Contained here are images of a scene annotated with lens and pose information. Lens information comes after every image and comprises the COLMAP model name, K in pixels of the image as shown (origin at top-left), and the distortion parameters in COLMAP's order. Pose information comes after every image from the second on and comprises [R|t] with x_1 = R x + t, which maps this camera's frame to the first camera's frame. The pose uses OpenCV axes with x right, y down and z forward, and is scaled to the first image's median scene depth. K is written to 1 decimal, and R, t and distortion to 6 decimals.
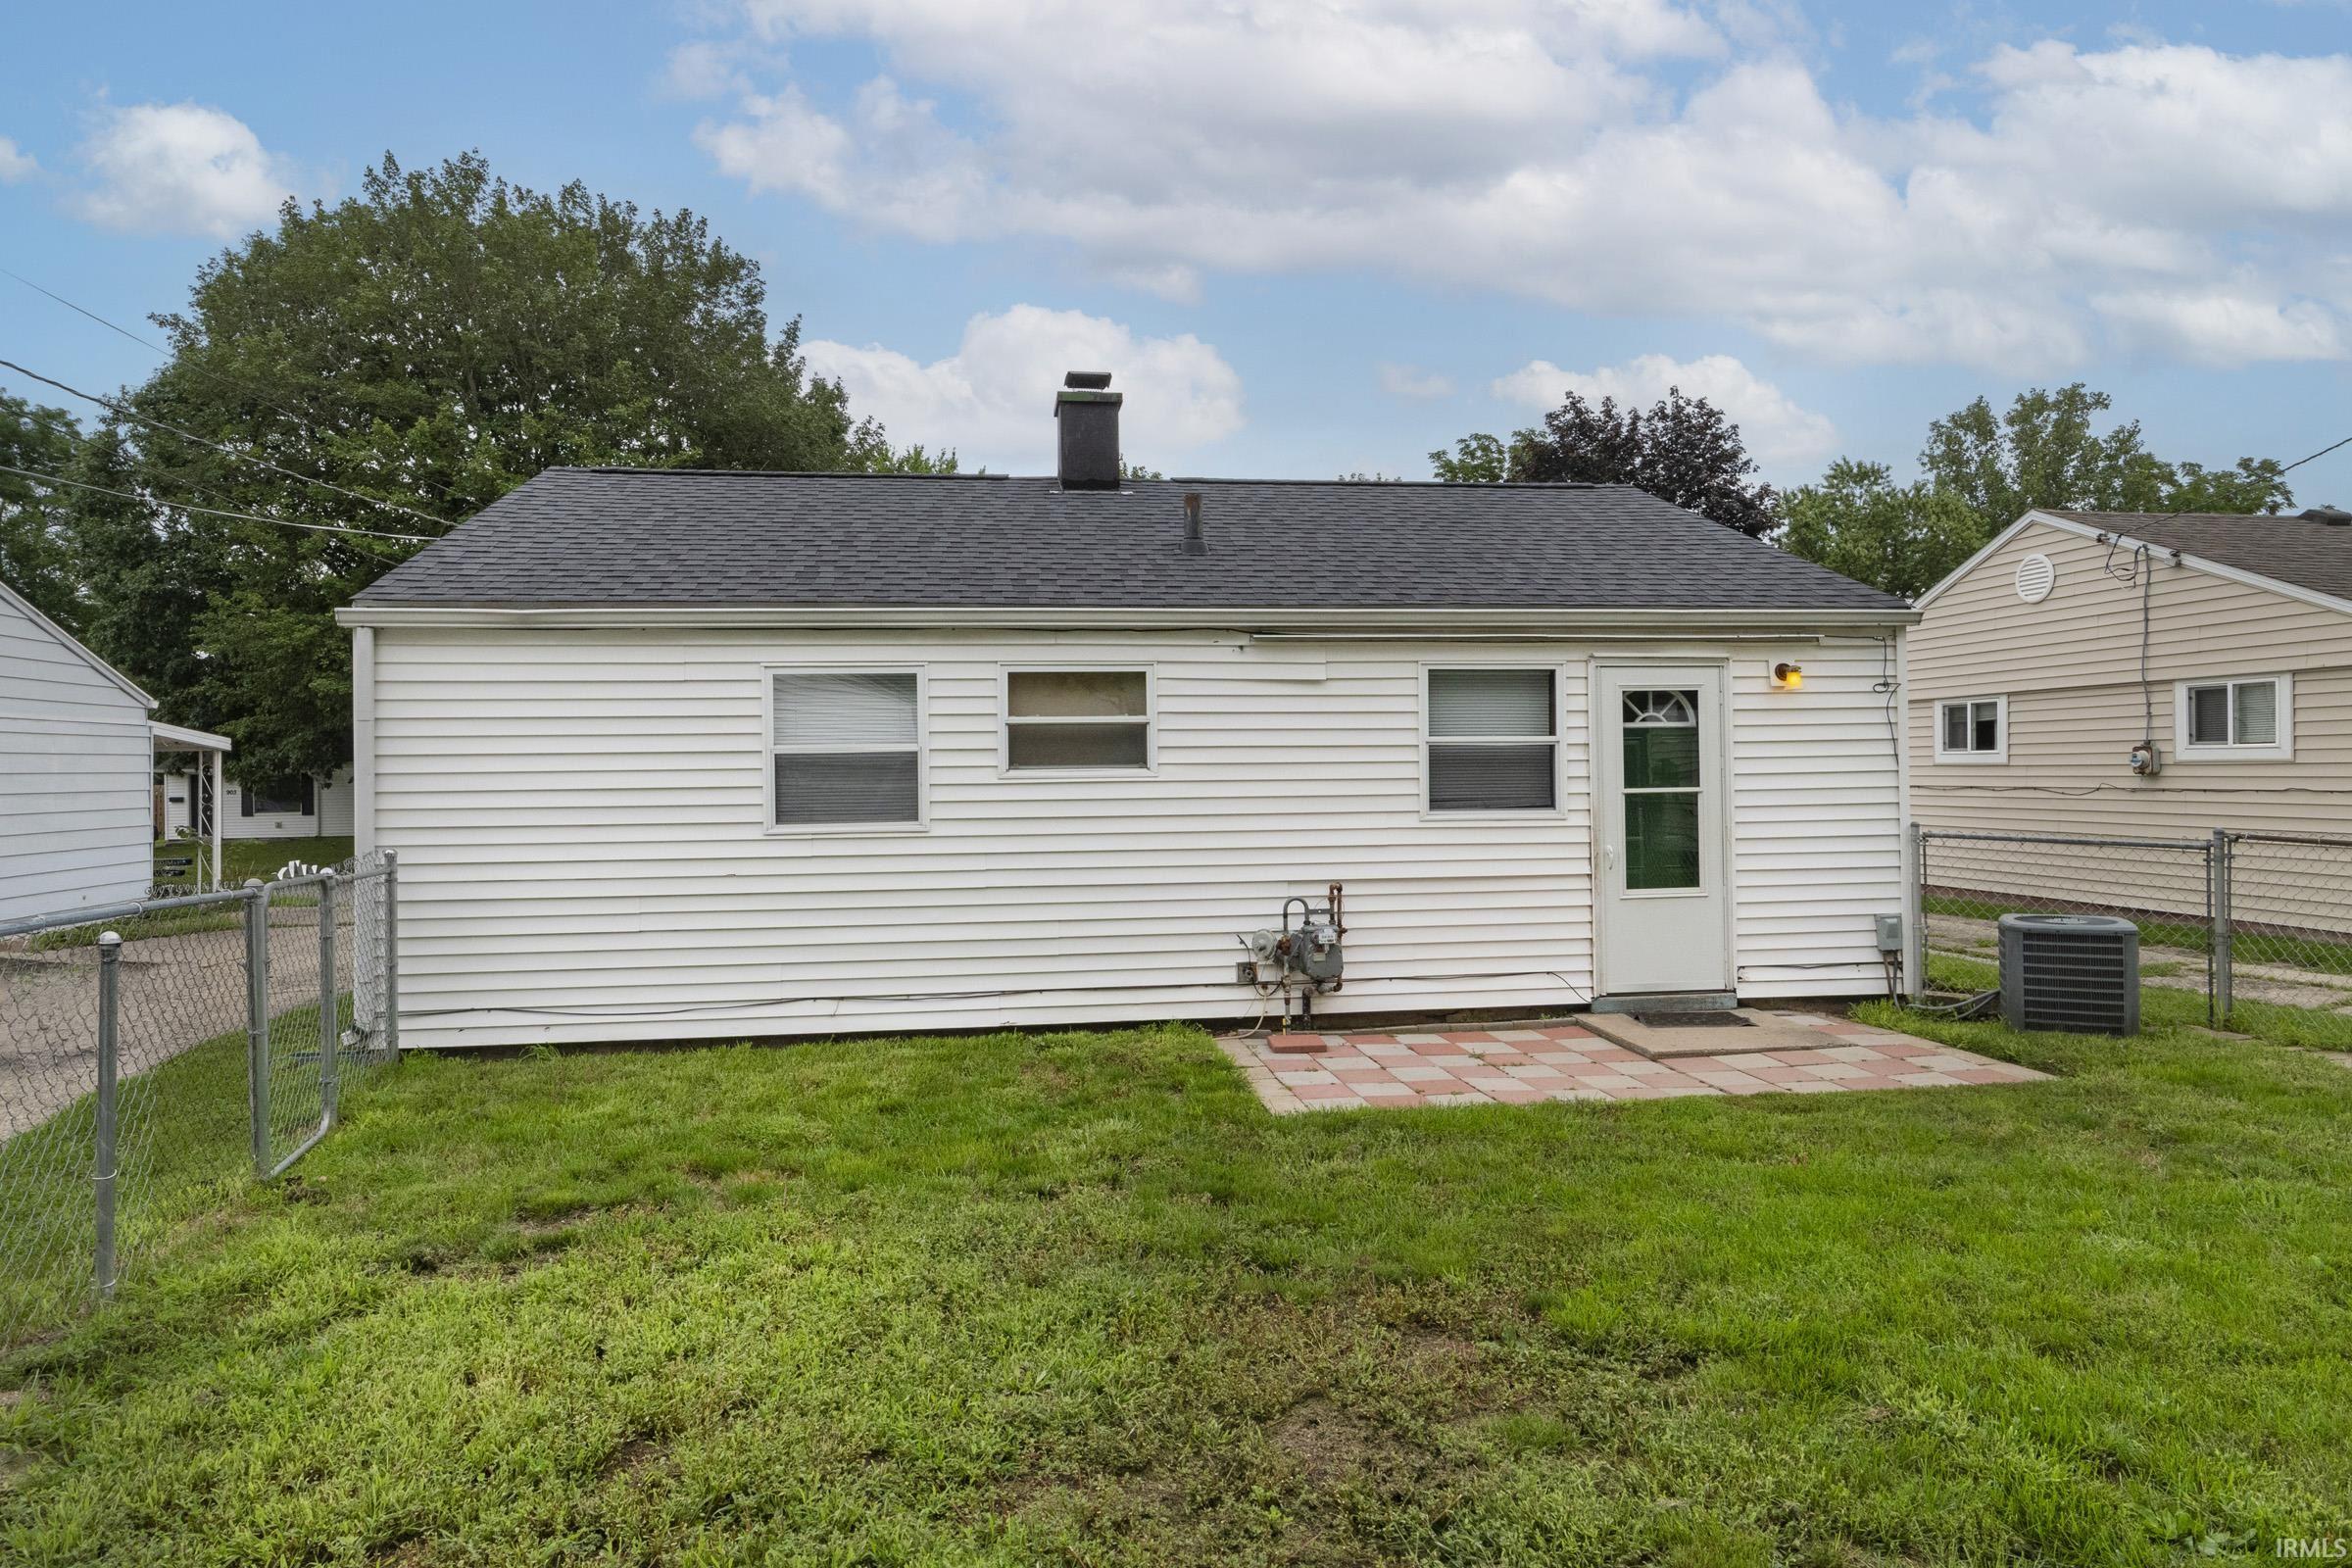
lens RADIAL K [[1412.1, 0, 1171.9], [0, 1412.1, 761.1], [0, 0, 1]] dist [0.006303, -0.000191]
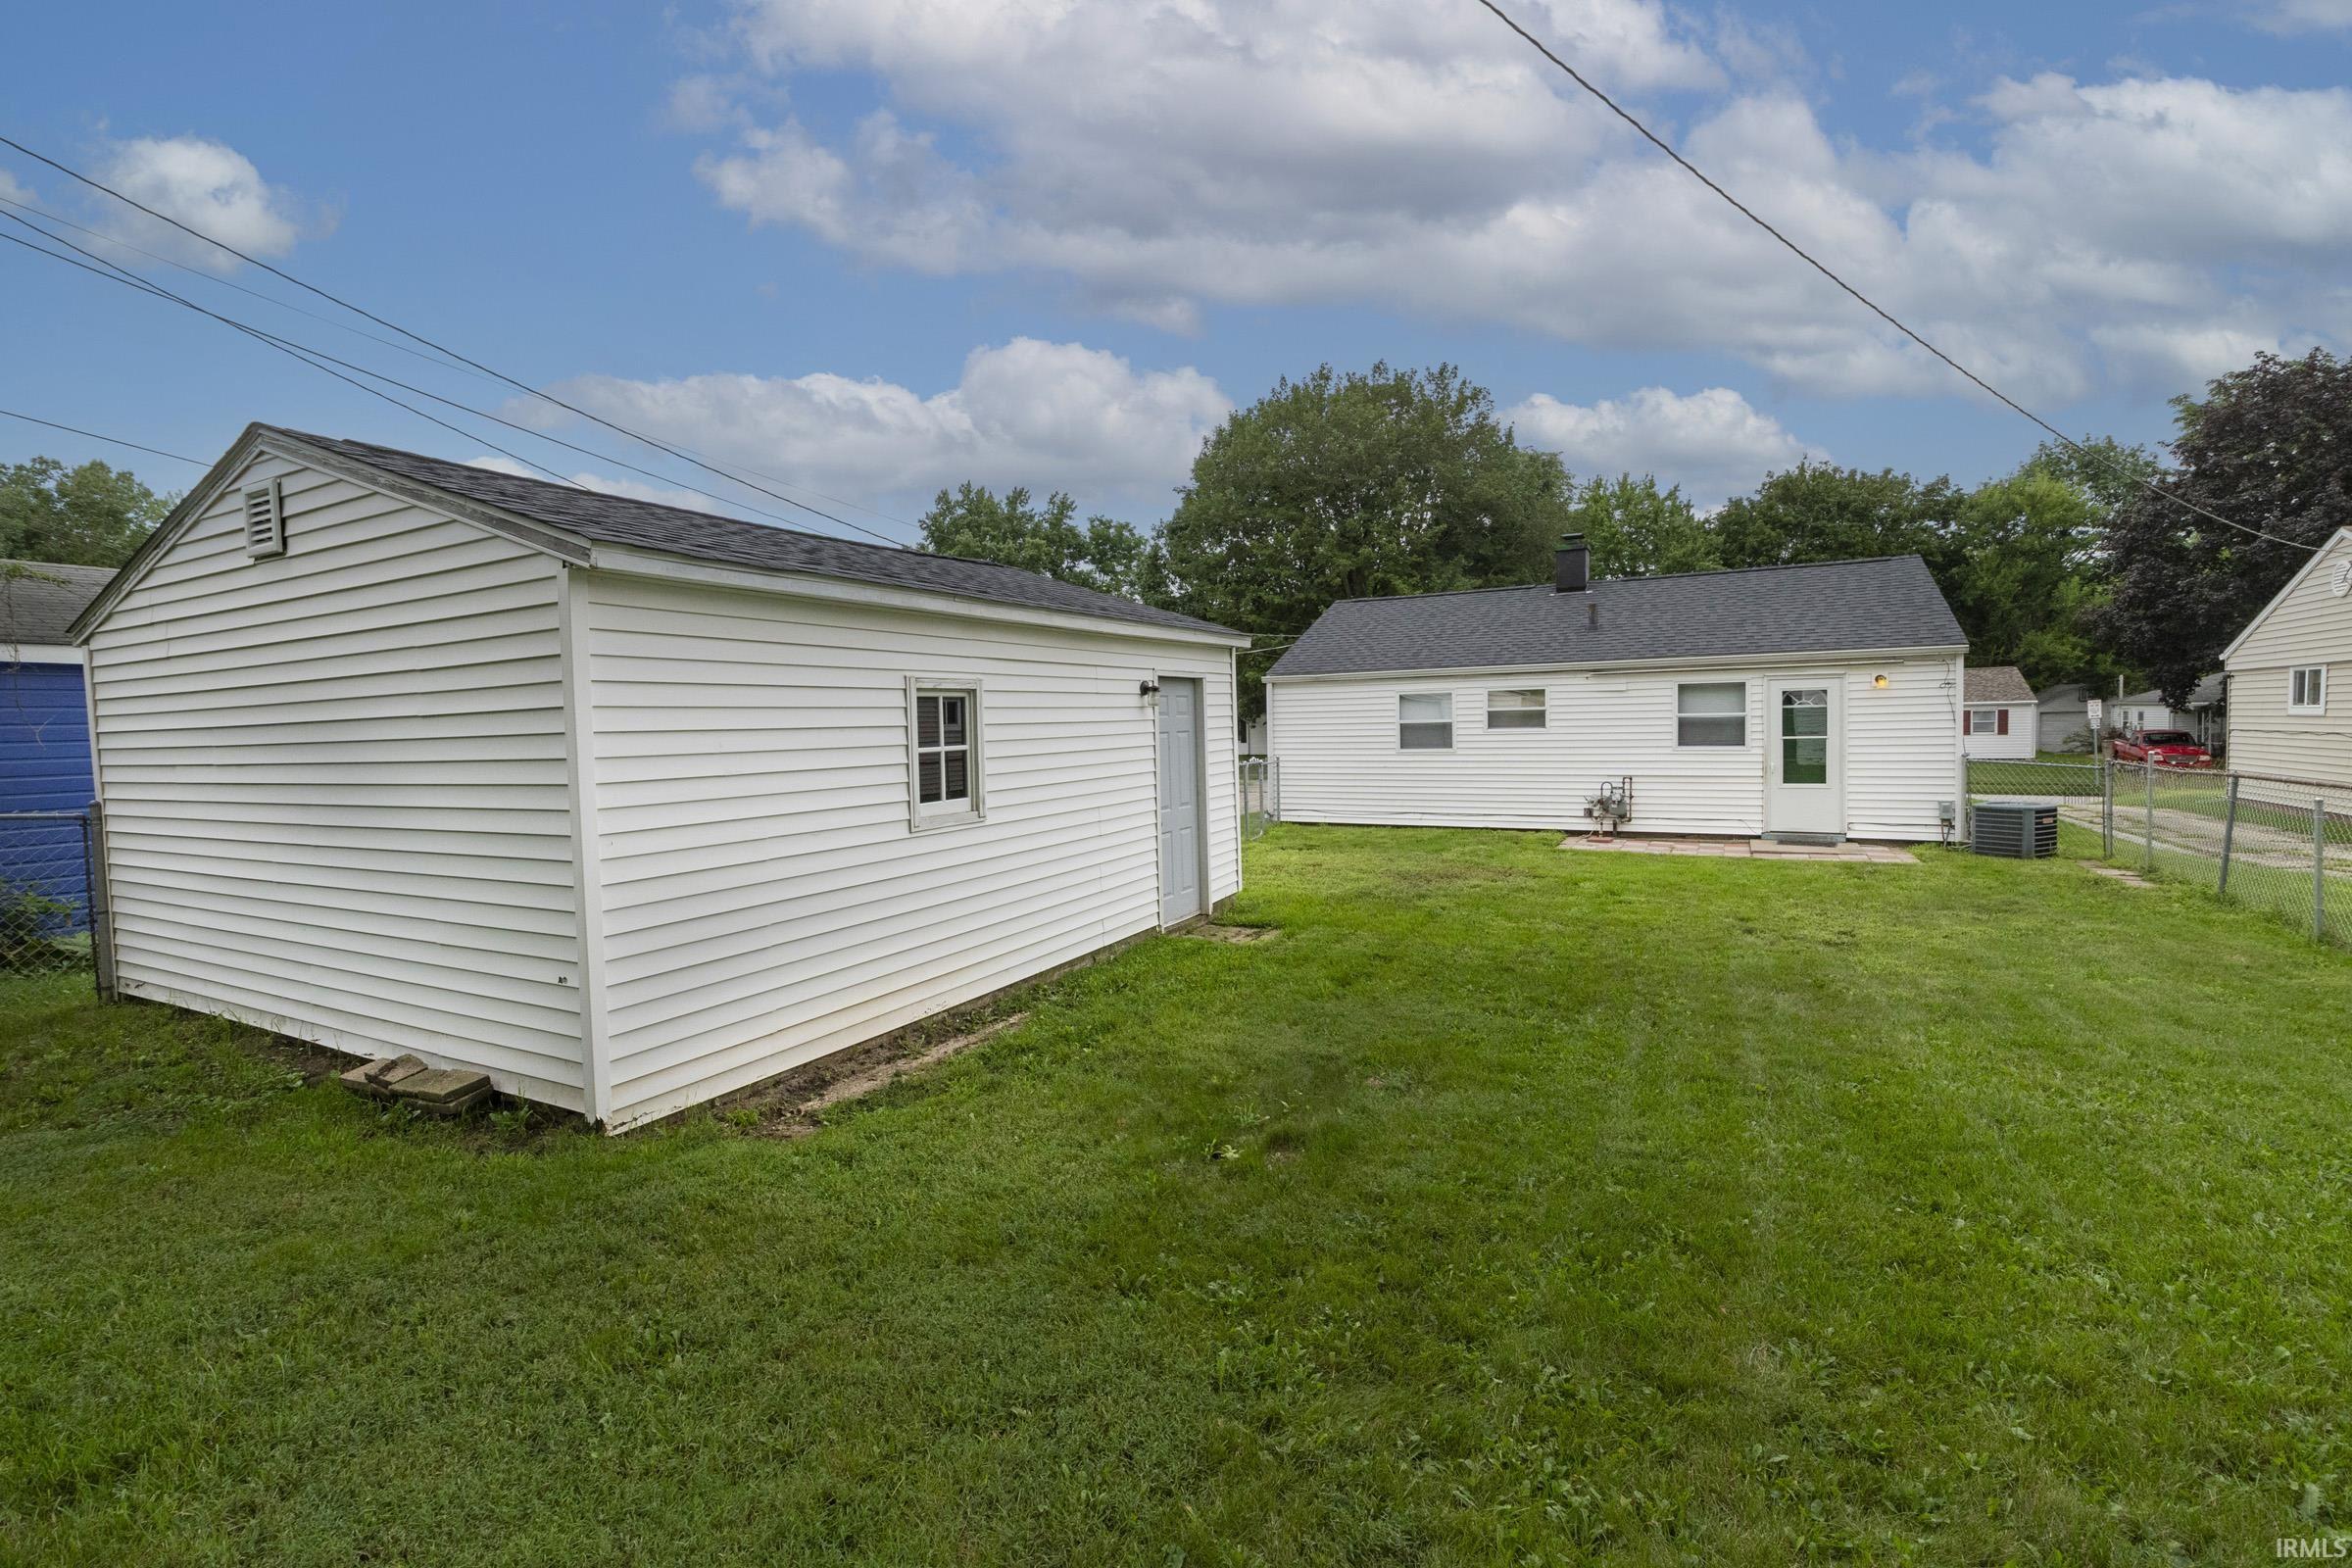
lens RADIAL K [[1024.4, 0, 1176.0], [0, 1024.4, 784.0], [0, 0, 1]] dist [-0.004569, 0.000047]
pose [[0.818932, 0.029693, -0.573123, 0.458110], [0.014046, 0.997324, 0.071742, -0.033035], [0.573719, -0.066802, 0.816323, -0.797994]]
